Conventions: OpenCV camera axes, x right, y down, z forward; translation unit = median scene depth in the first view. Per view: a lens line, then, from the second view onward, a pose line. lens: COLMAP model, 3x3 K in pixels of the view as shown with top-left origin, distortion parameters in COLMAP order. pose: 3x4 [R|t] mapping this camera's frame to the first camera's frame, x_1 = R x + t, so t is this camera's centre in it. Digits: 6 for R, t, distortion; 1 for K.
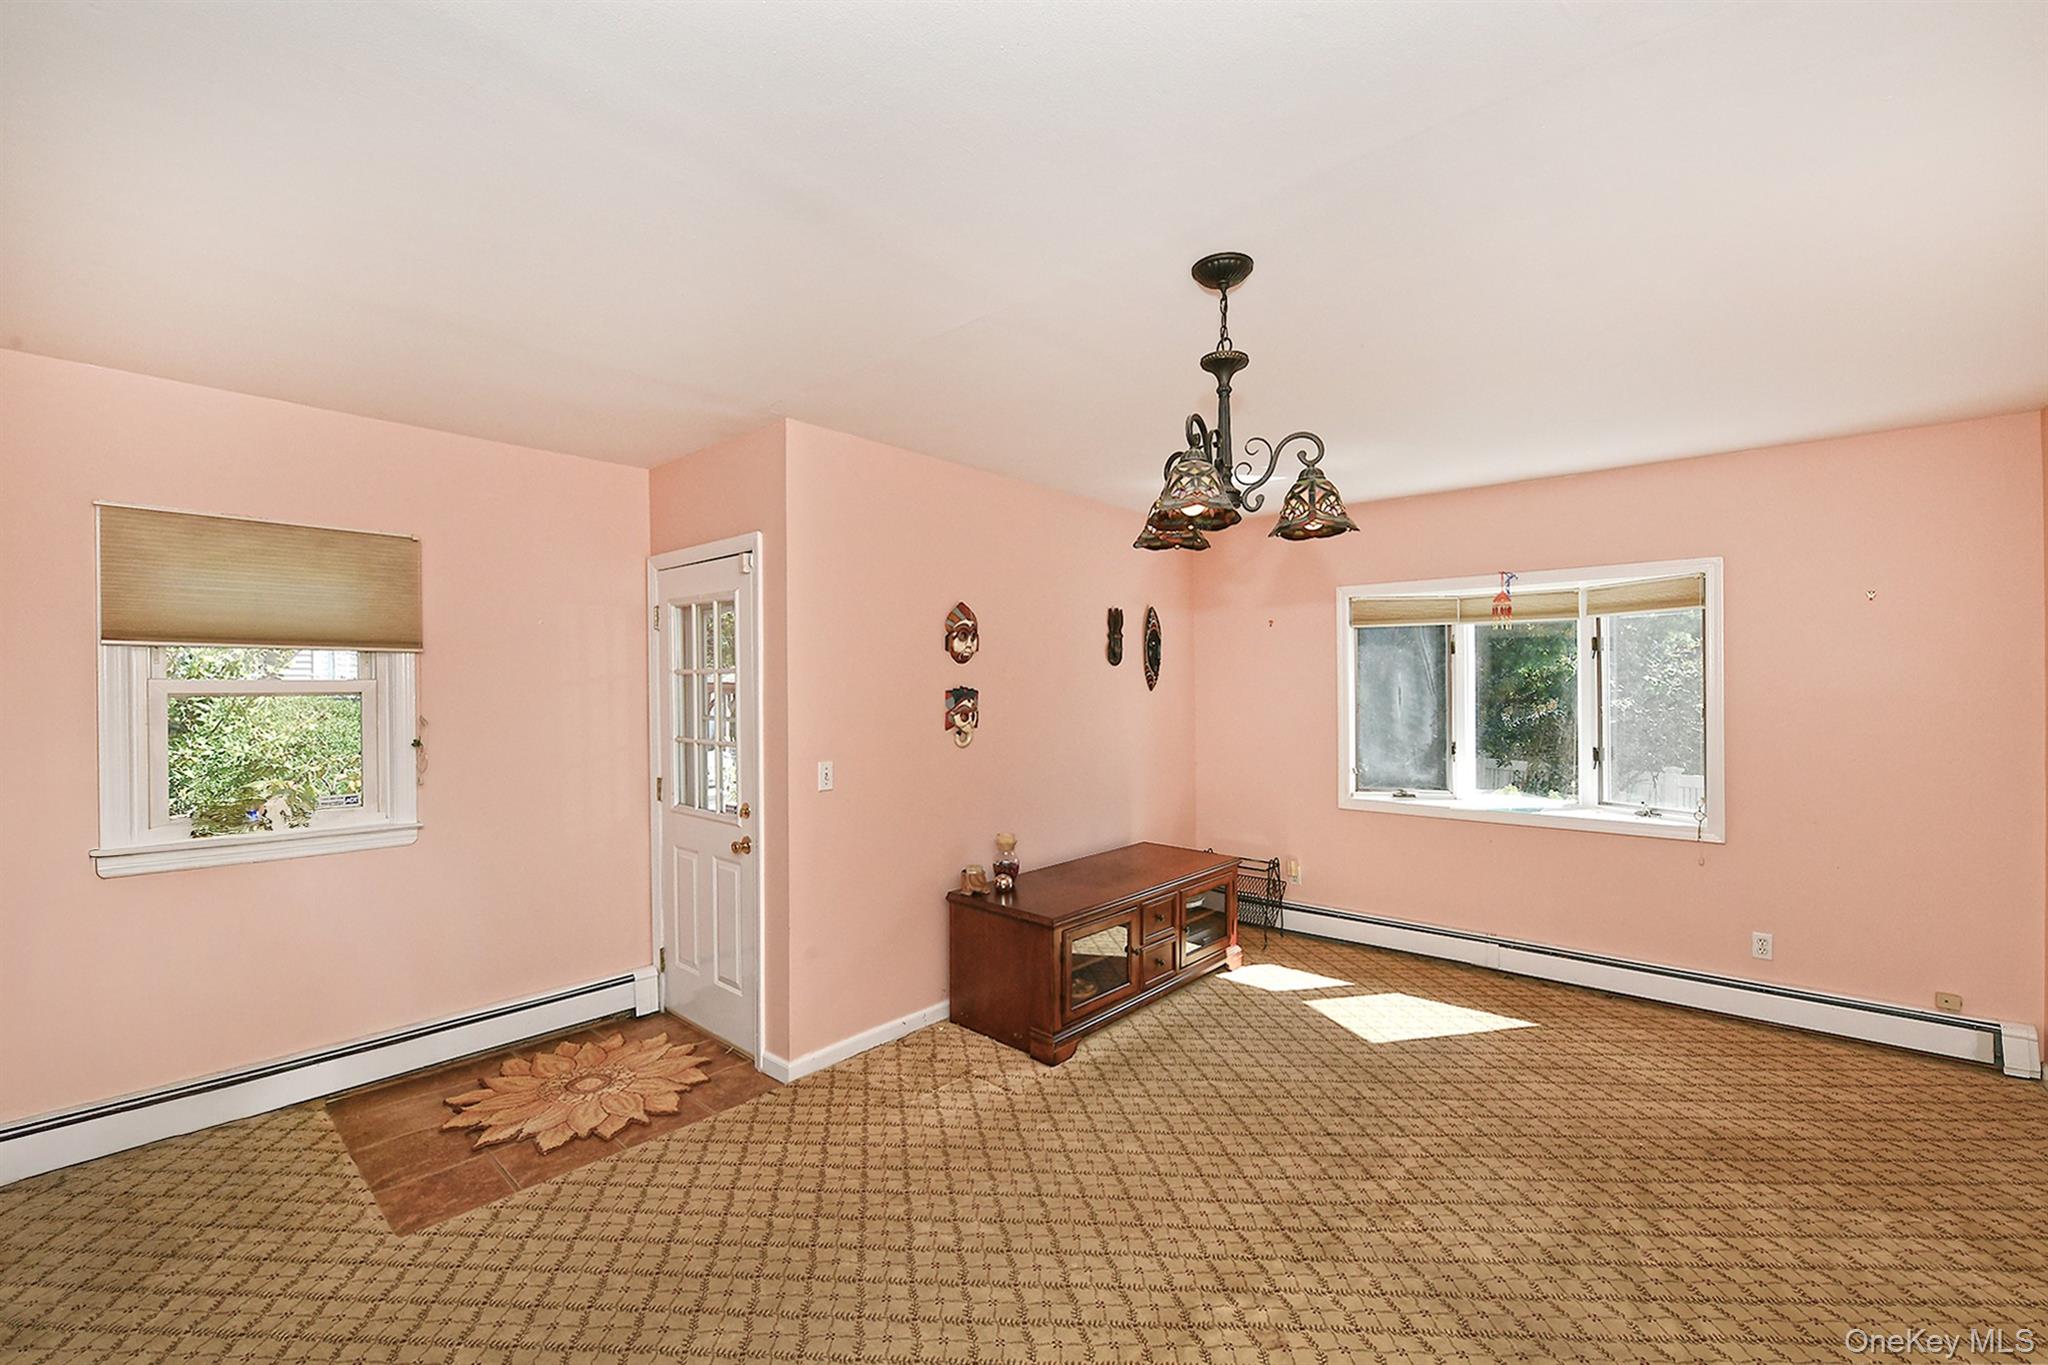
lens RADIAL K [[845.9, 0, 1024.0], [0, 845.9, 682.5], [0, 0, 1]] dist [-0.000061, -0.004546]
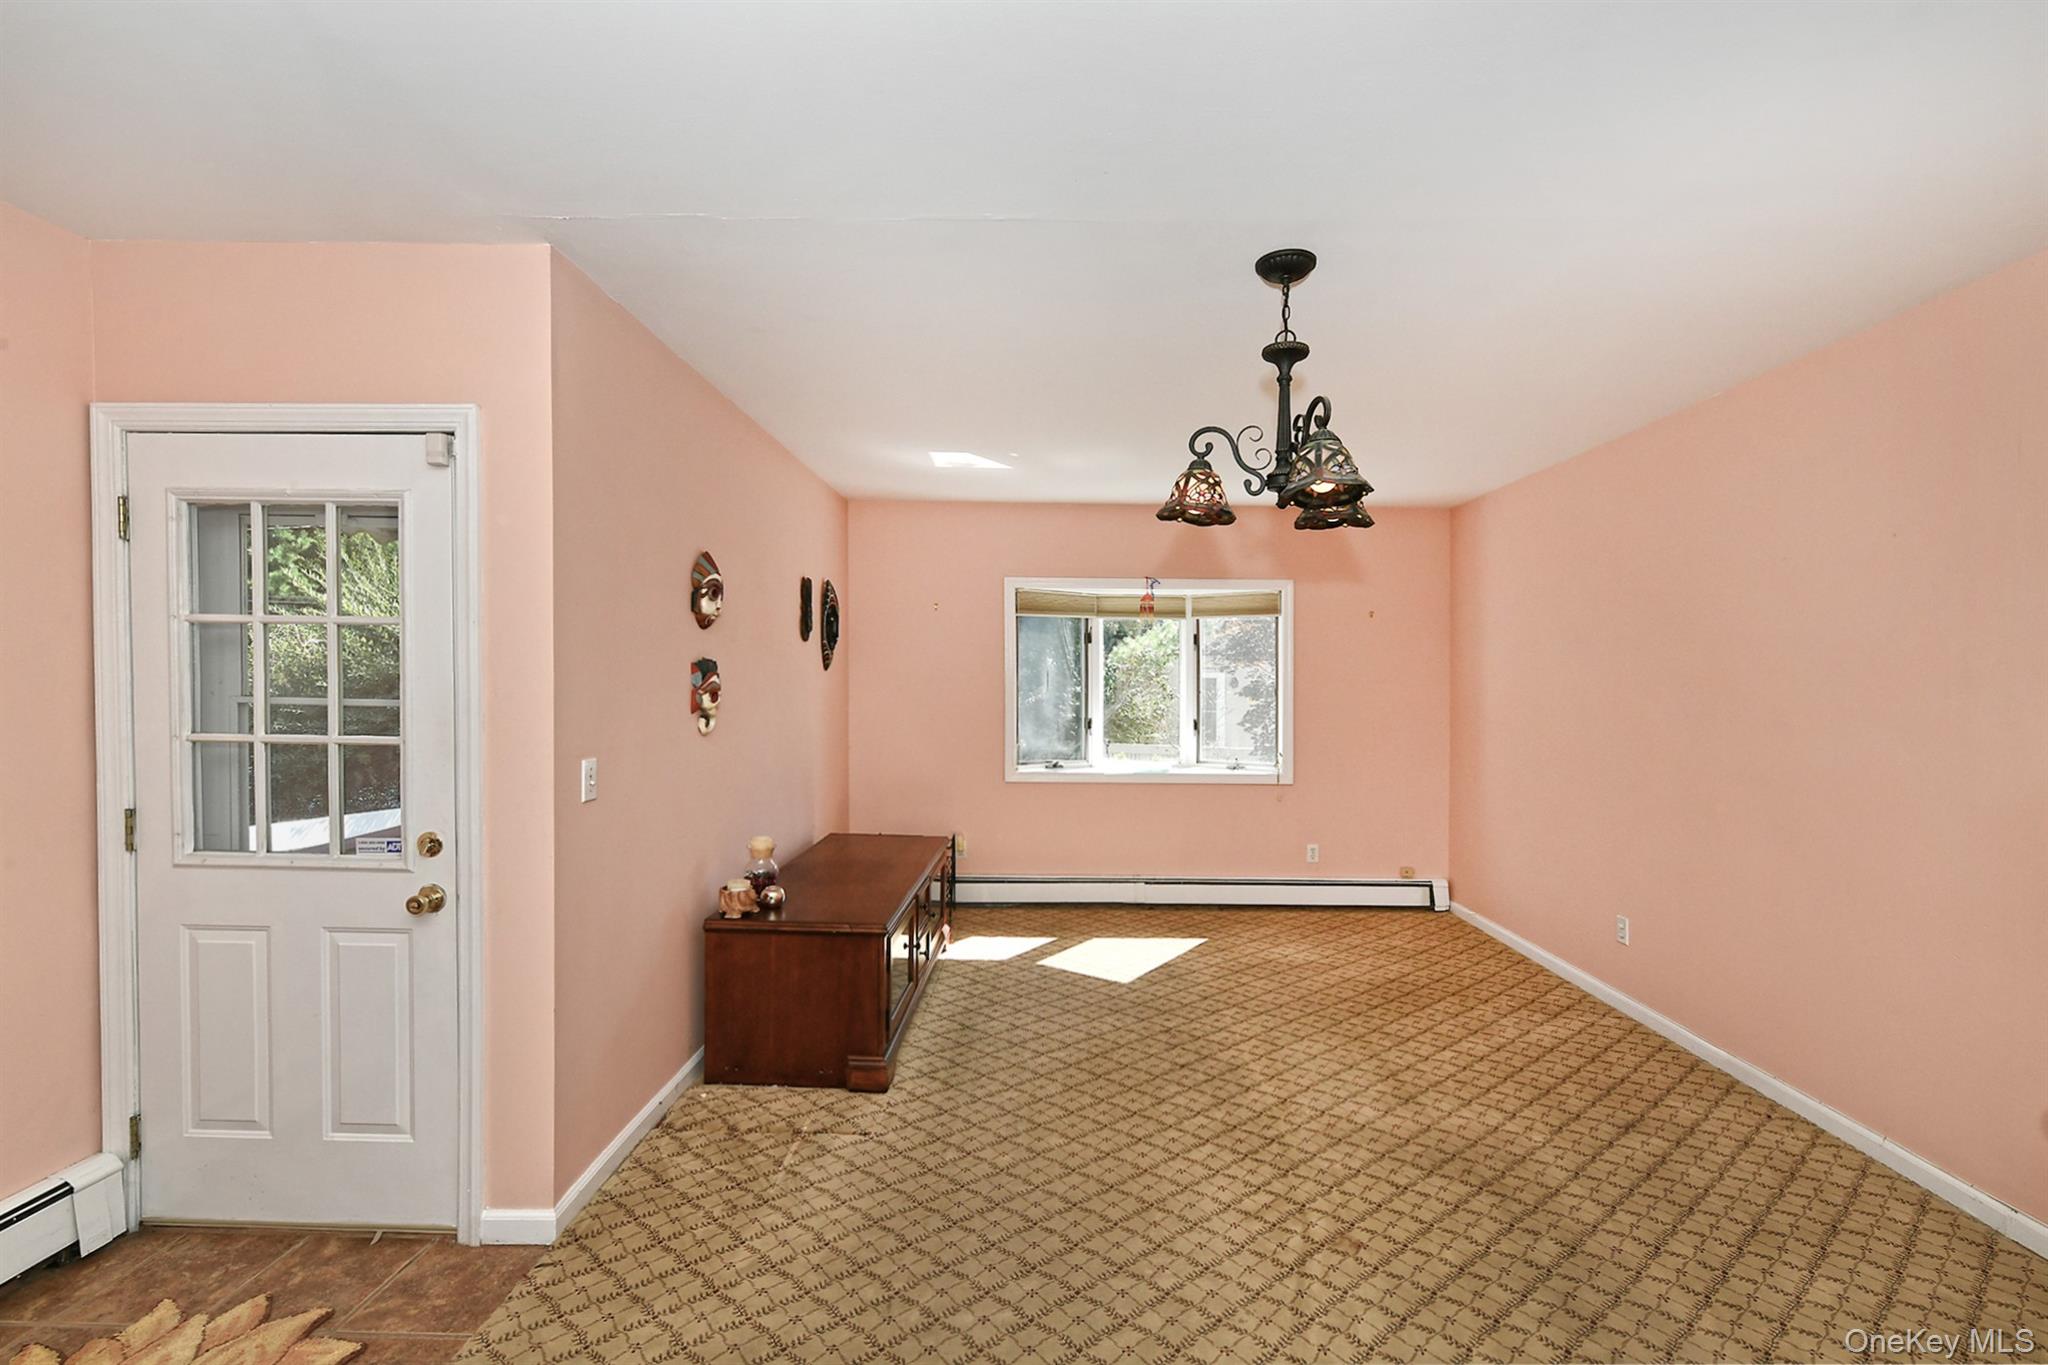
lens RADIAL K [[825.7, 0, 1024.0], [0, 825.7, 682.5], [0, 0, 1]] dist [-0.003187, -0.000593]
pose [[0.753060, 0.009813, 0.657879, -0.369523], [-0.018530, 0.999808, 0.006298, 0.017909], [-0.657691, -0.016933, 0.753098, 0.232917]]
